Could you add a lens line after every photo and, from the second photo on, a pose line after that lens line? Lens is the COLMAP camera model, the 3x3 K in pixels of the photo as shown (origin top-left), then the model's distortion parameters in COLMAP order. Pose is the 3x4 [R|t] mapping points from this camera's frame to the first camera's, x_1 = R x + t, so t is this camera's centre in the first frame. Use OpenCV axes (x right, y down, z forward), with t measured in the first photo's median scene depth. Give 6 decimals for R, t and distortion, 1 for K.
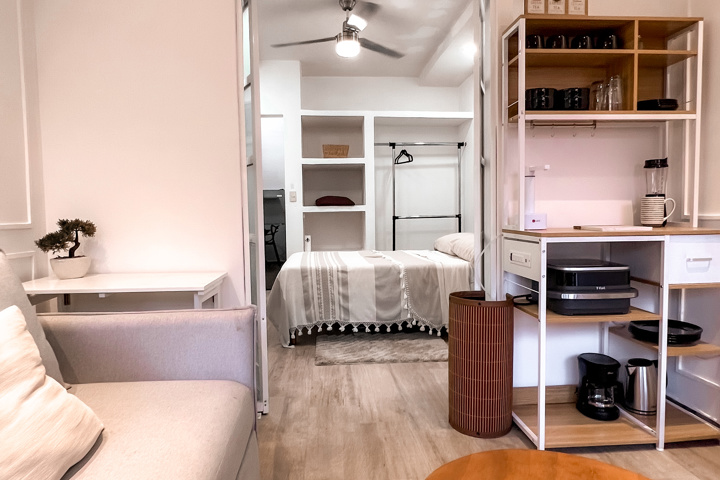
lens RADIAL K [[465.4, 0, 361.2], [0, 465.4, 240.4], [0, 0, 1]] dist [-0.008378, -0.001631]
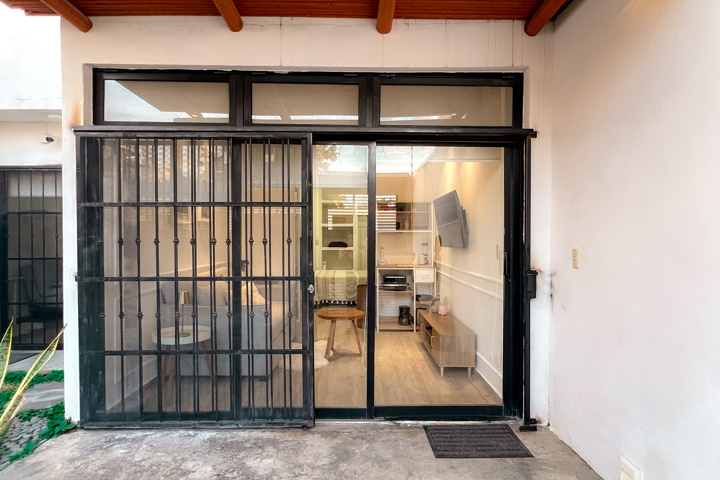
lens RADIAL K [[388.4, 0, 358.5], [0, 388.4, 239.5], [0, 0, 1]] dist [0.000773, 0.002463]
pose [[0.996961, 0.015263, -0.076396, 0.241267], [-0.019268, 0.998463, -0.051956, -0.033342], [0.075486, 0.053270, 0.995723, -0.999250]]
